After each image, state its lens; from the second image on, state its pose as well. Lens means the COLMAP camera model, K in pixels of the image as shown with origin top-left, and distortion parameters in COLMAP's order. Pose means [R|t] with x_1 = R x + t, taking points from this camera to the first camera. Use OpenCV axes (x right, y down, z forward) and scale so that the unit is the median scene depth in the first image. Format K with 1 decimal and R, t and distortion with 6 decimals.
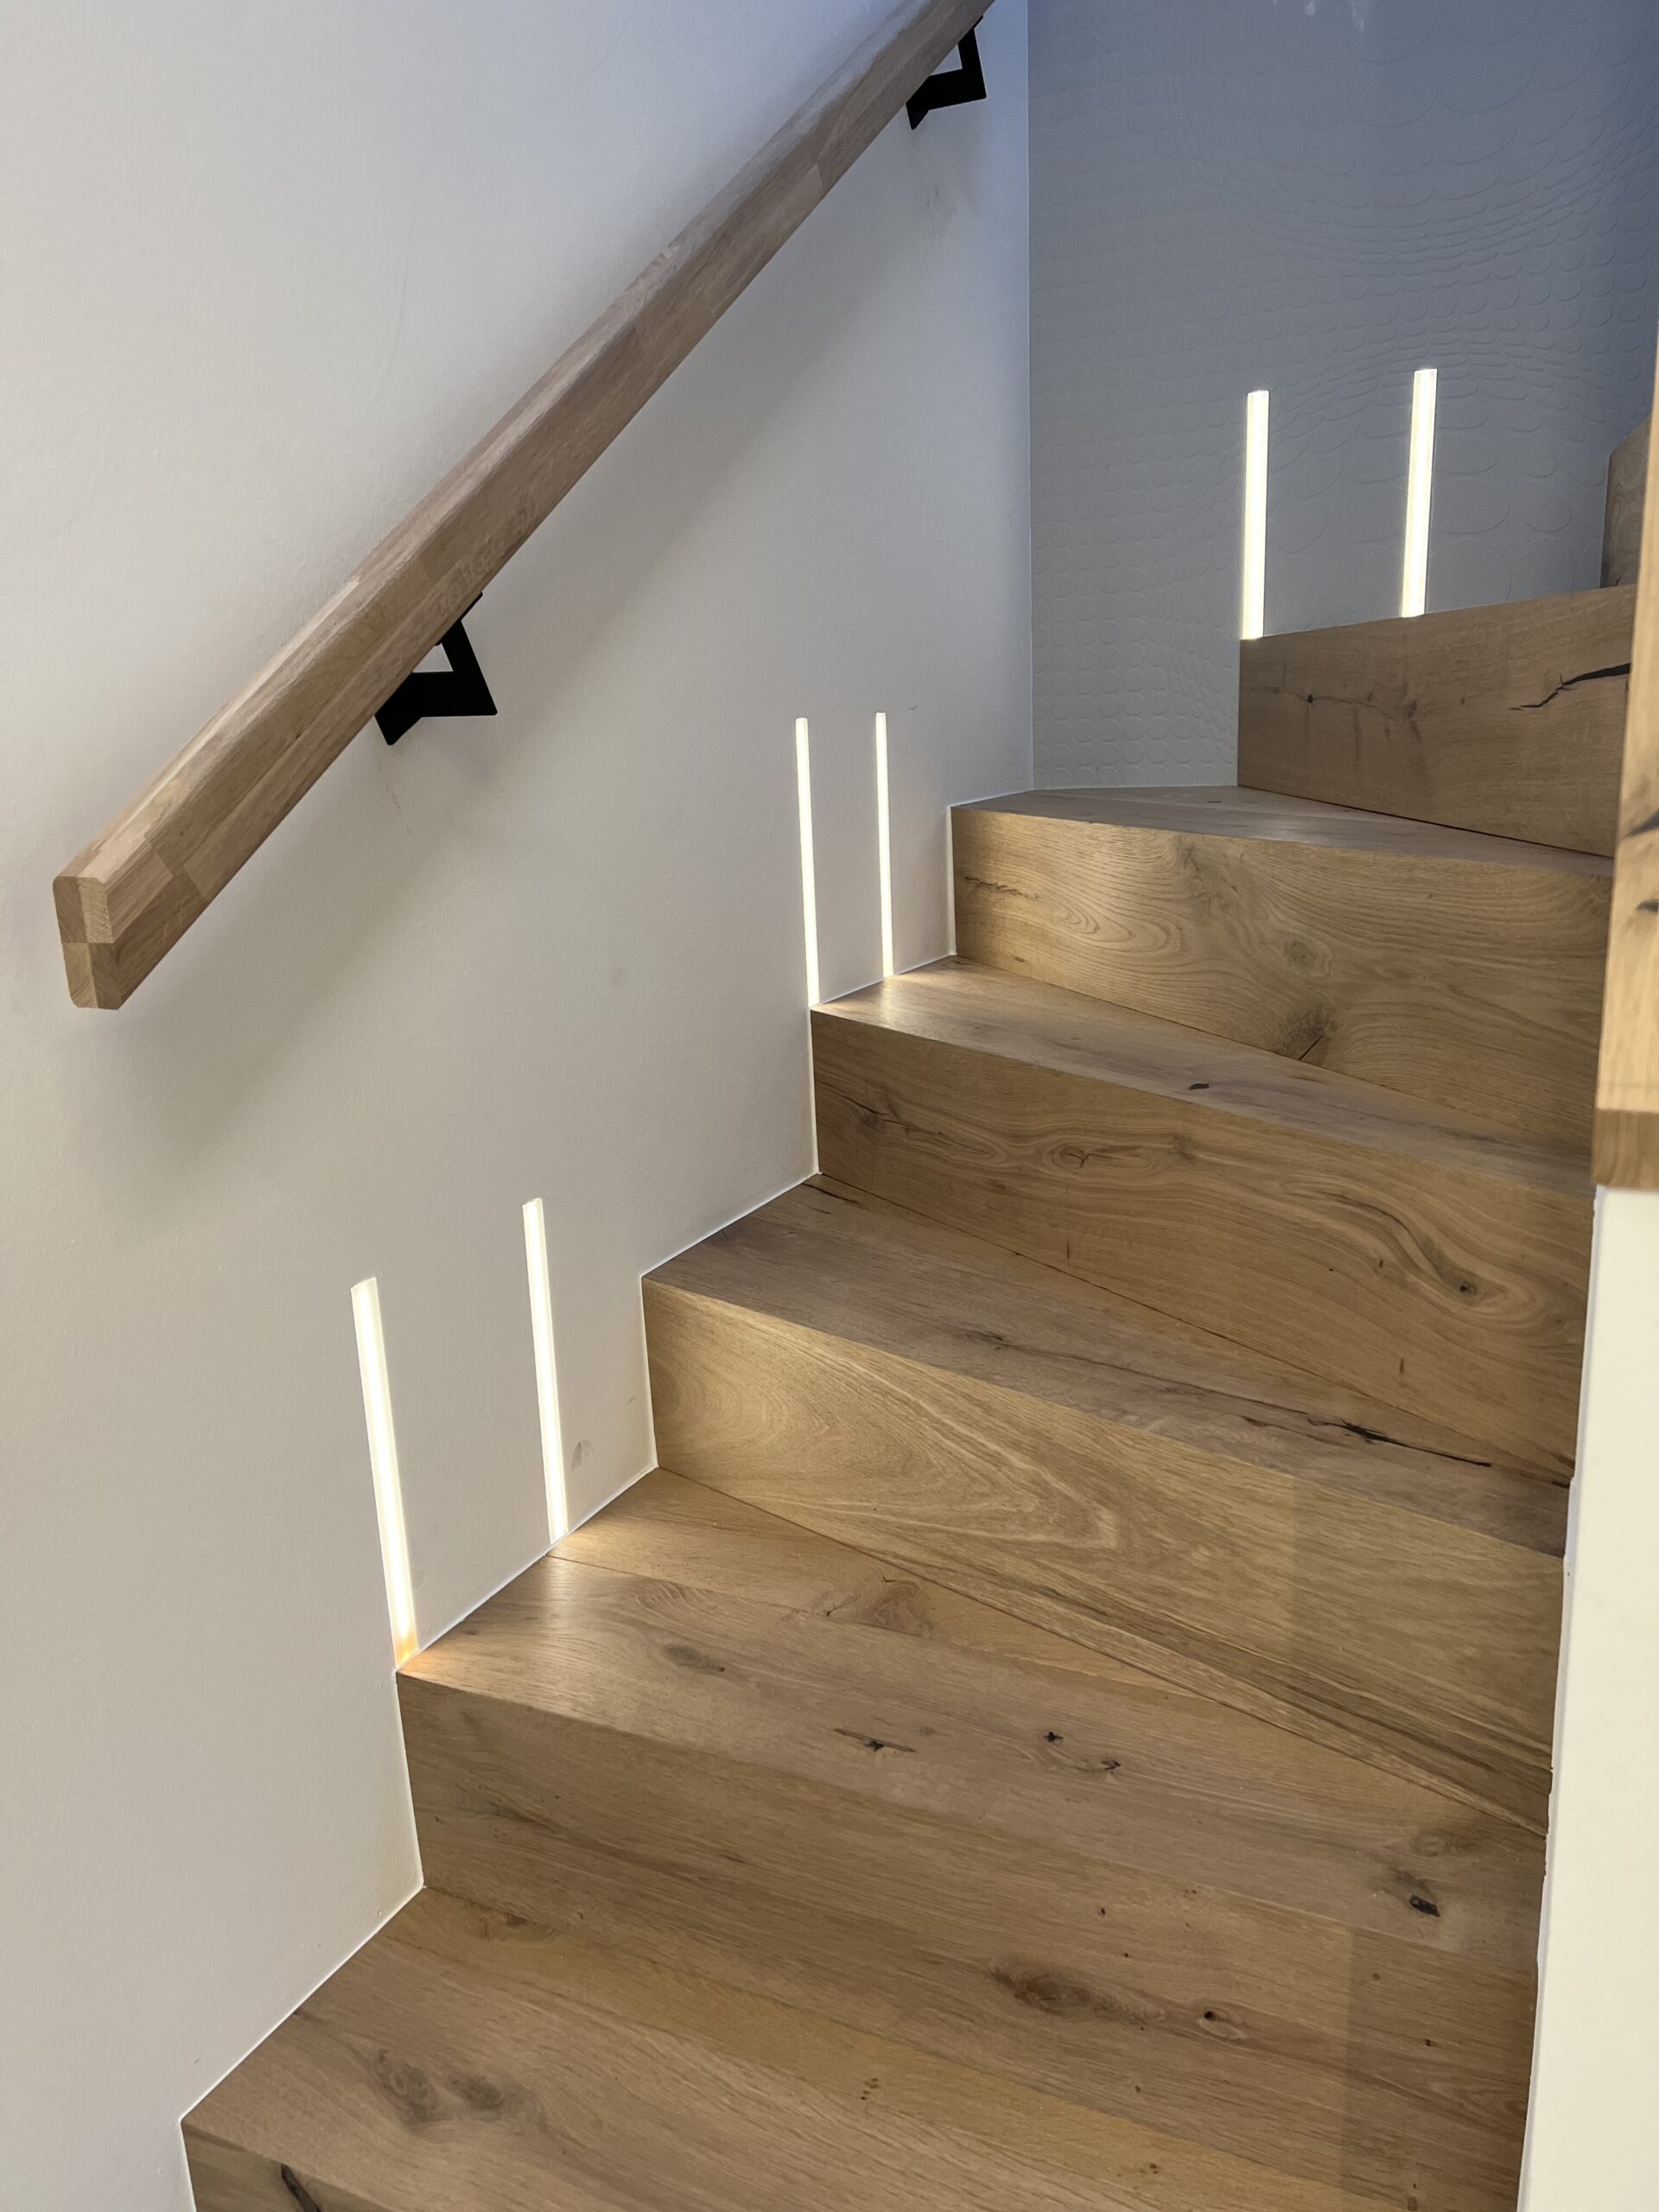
lens RADIAL K [[1668.8, 0, 808.7], [0, 1668.8, 1122.7], [0, 0, 1]] dist [0.056107, -0.052592]
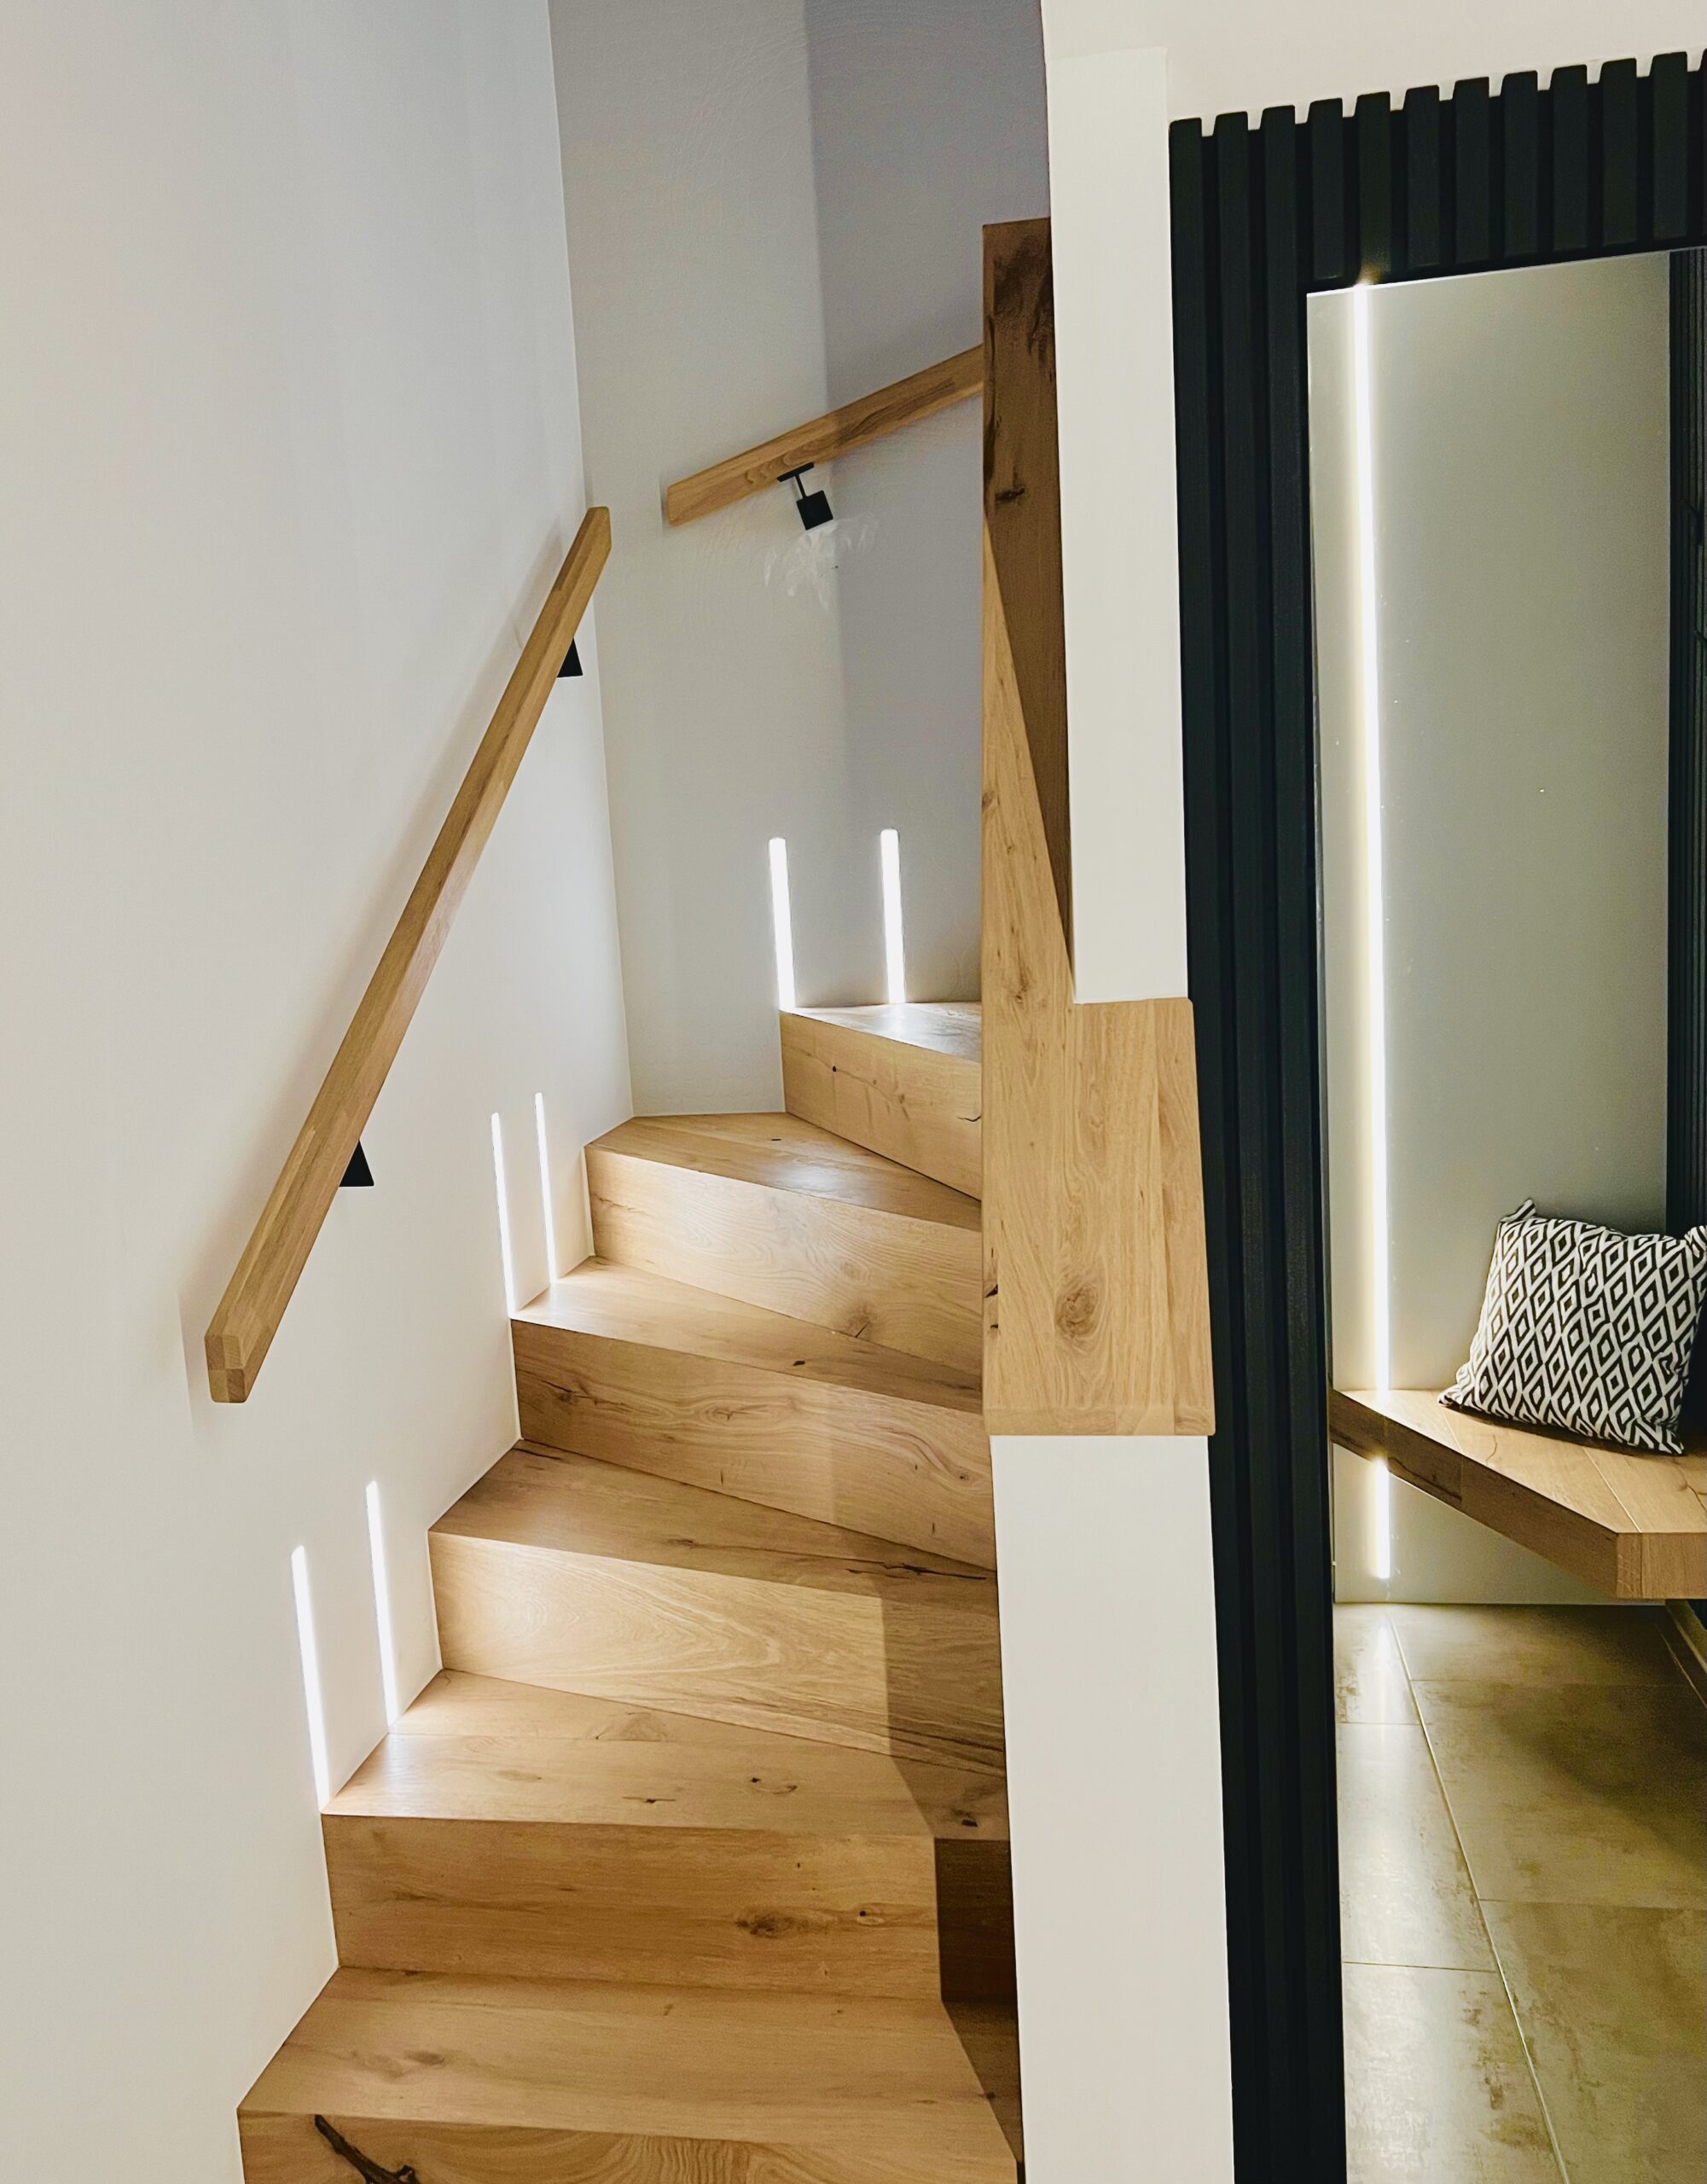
lens RADIAL K [[1911.5, 0, 751.7], [0, 1911.5, 1105.5], [0, 0, 1]] dist [0.061456, -0.076766]
pose [[0.967672, -0.058043, 0.245442, -0.260152], [0.085432, 0.991063, -0.102452, -0.089508], [-0.237302, 0.120109, 0.963982, -0.824861]]
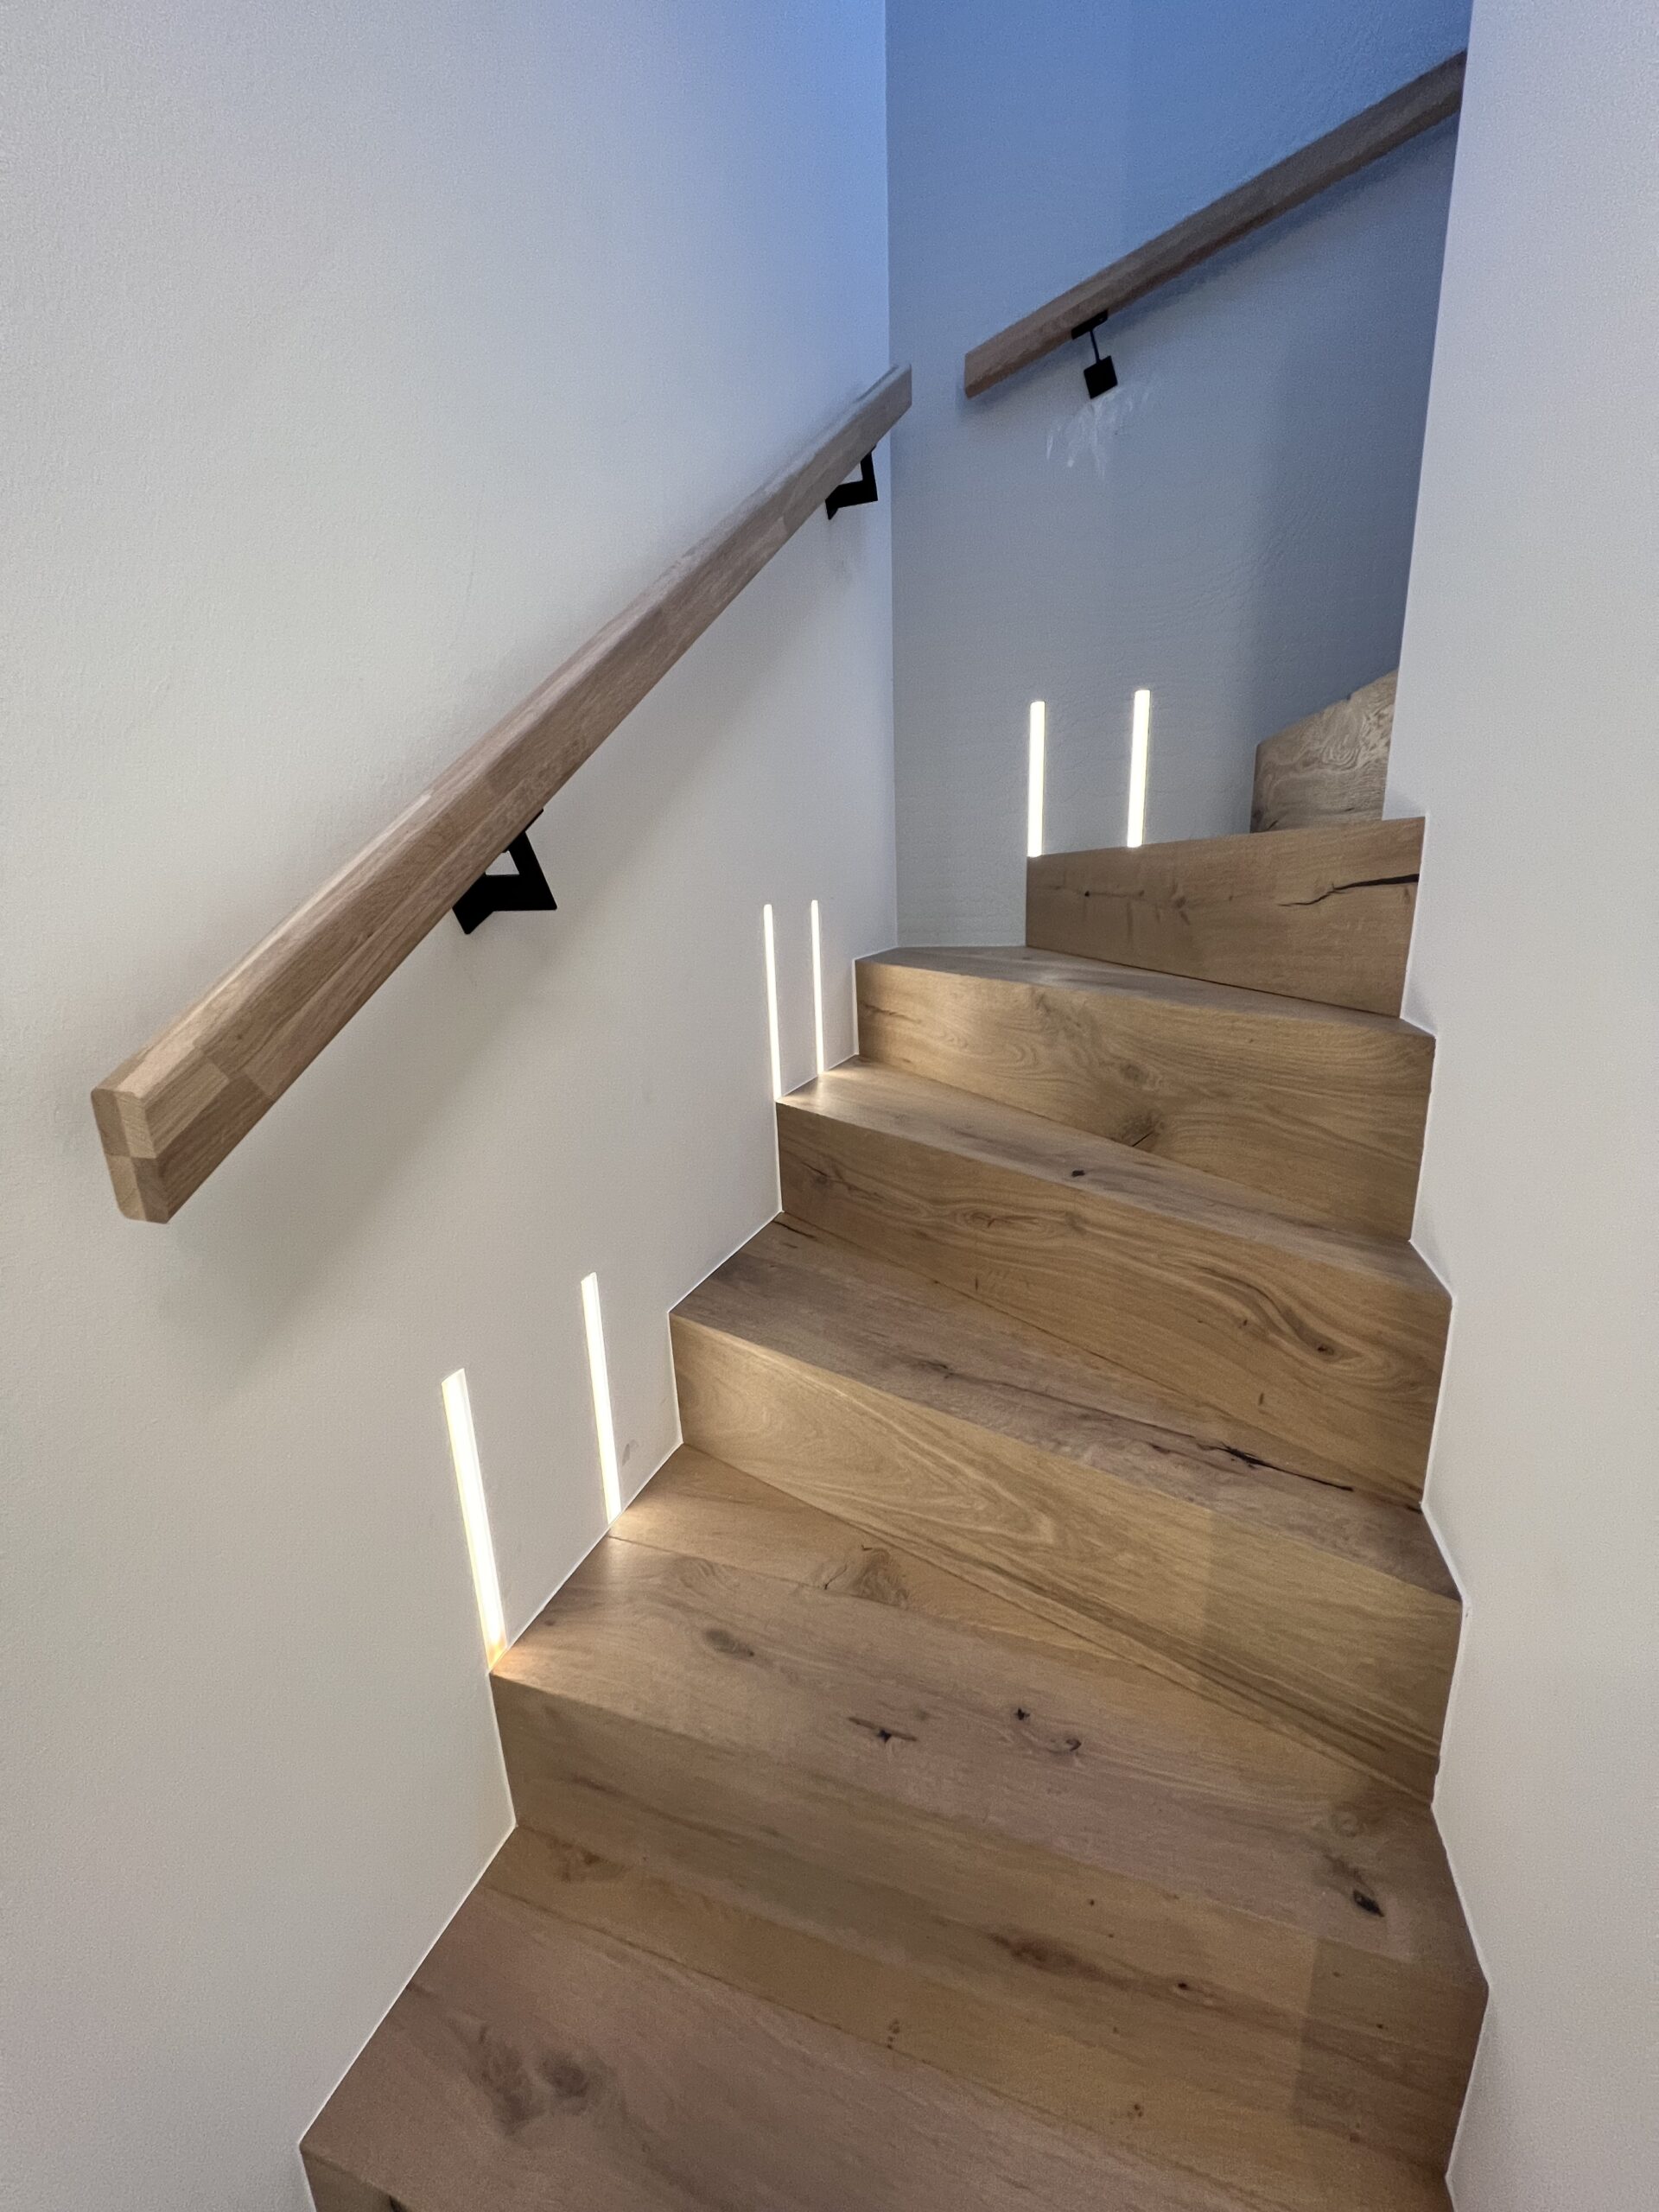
lens RADIAL K [[885.3, 0, 818.3], [0, 885.3, 1103.7], [0, 0, 1]] dist [-0.000391, 0.001357]
pose [[0.994204, -0.020883, 0.105460, -0.063044], [0.021537, 0.999755, -0.005067, -0.088428], [-0.105328, 0.007309, 0.994411, 0.318818]]
